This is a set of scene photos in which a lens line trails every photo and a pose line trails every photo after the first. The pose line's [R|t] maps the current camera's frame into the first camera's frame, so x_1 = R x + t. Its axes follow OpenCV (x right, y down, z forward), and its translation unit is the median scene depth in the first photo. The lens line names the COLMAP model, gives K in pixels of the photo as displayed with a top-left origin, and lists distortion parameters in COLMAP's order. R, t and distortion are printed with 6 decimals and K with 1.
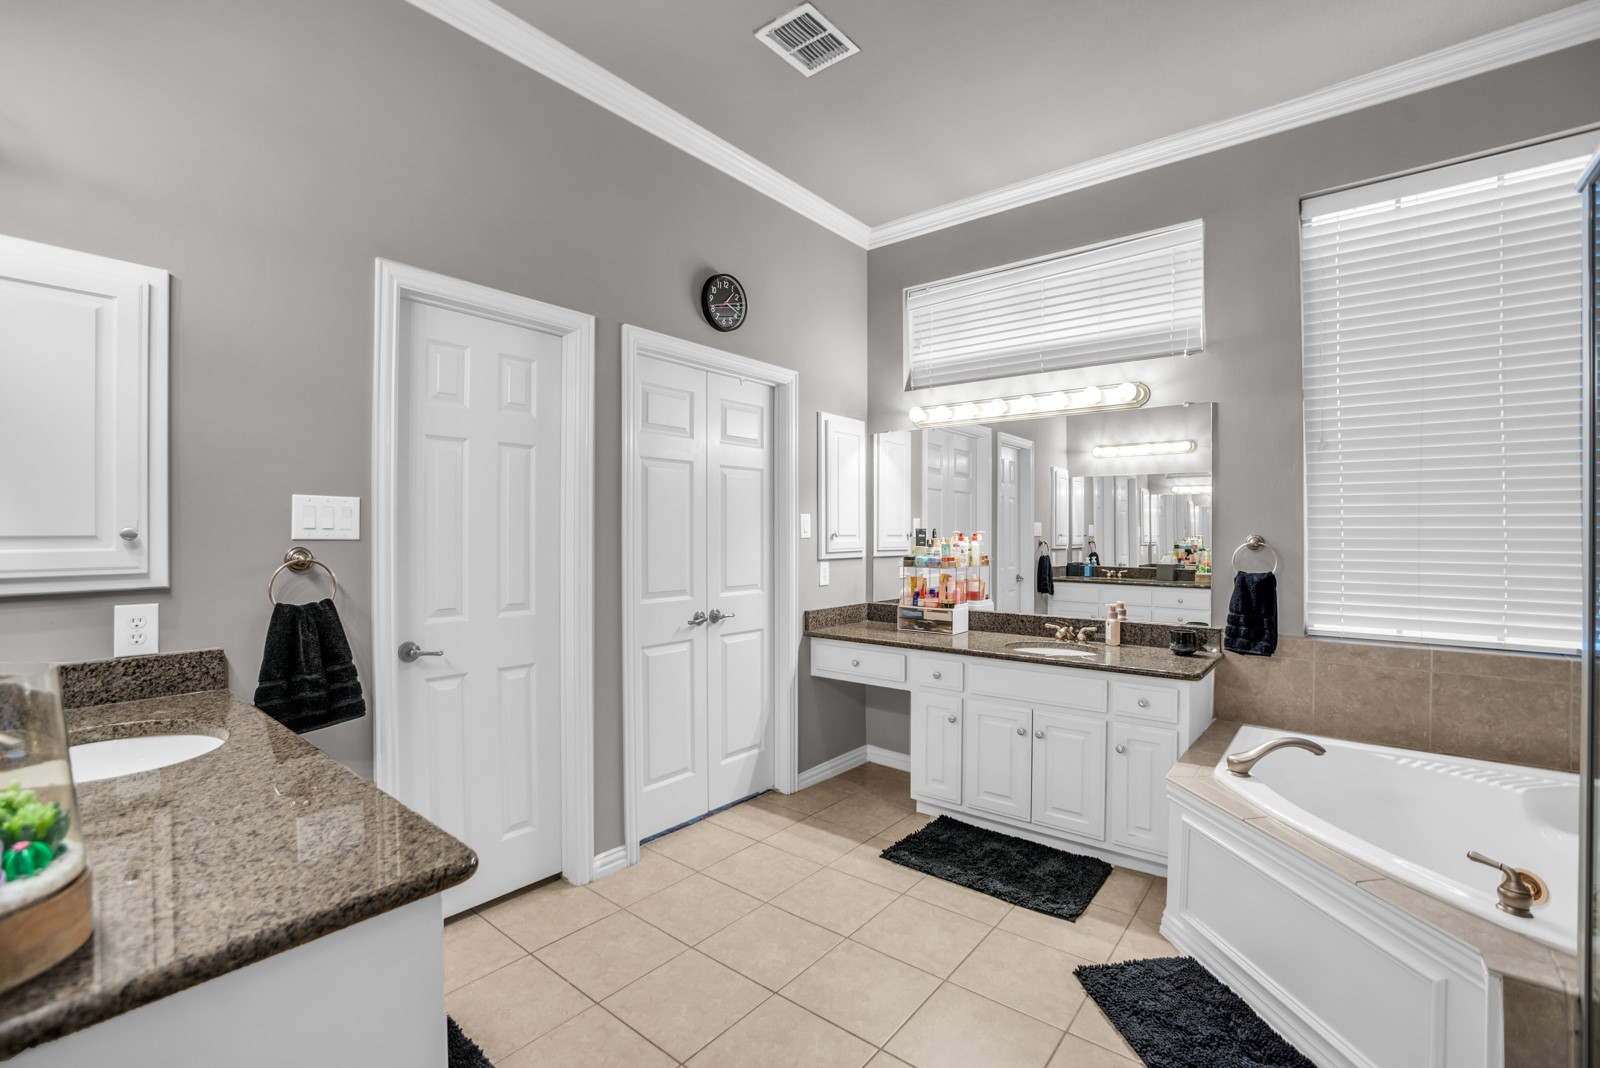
lens RADIAL K [[732.1, 0, 803.2], [0, 732.1, 523.5], [0, 0, 1]] dist [-0.037090, 0.012798]
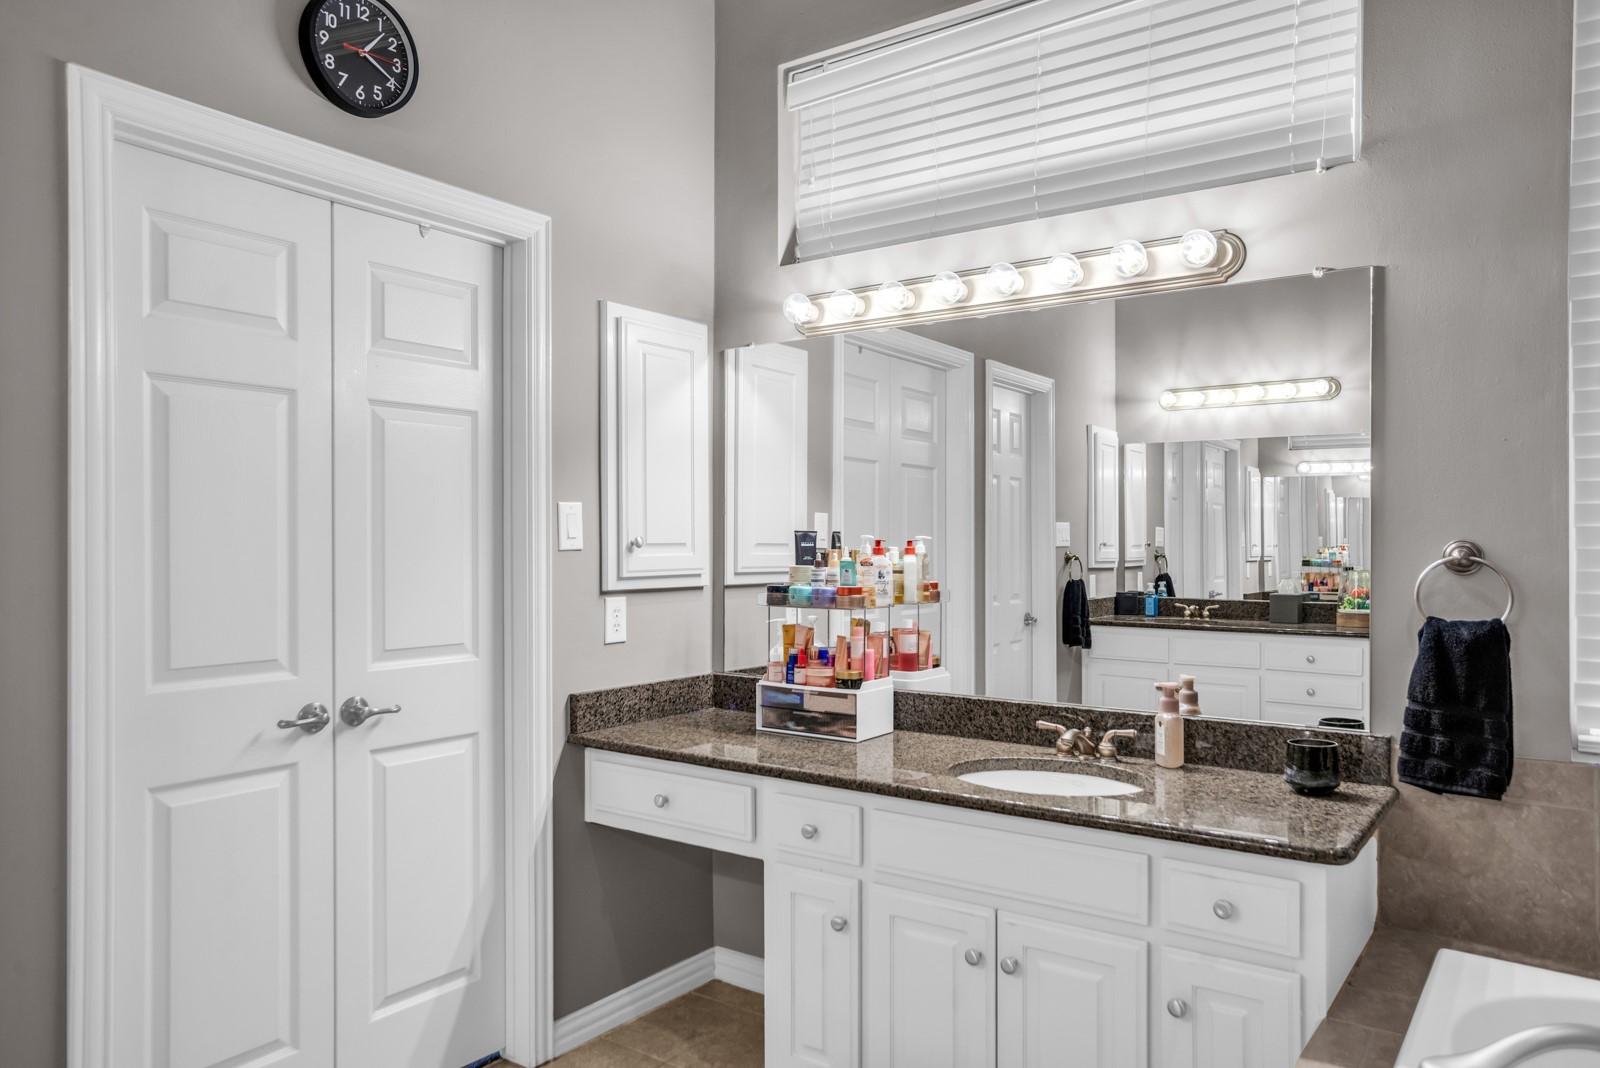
lens RADIAL K [[1118.2, 0, 795.0], [0, 1118.2, 534.0], [0, 0, 1]] dist [0.019734, 0.011593]
pose [[0.998958, -0.002031, 0.045600, 0.127233], [0.001800, 0.999985, 0.005106, 0.005537], [-0.045610, -0.005019, 0.998947, 0.233486]]
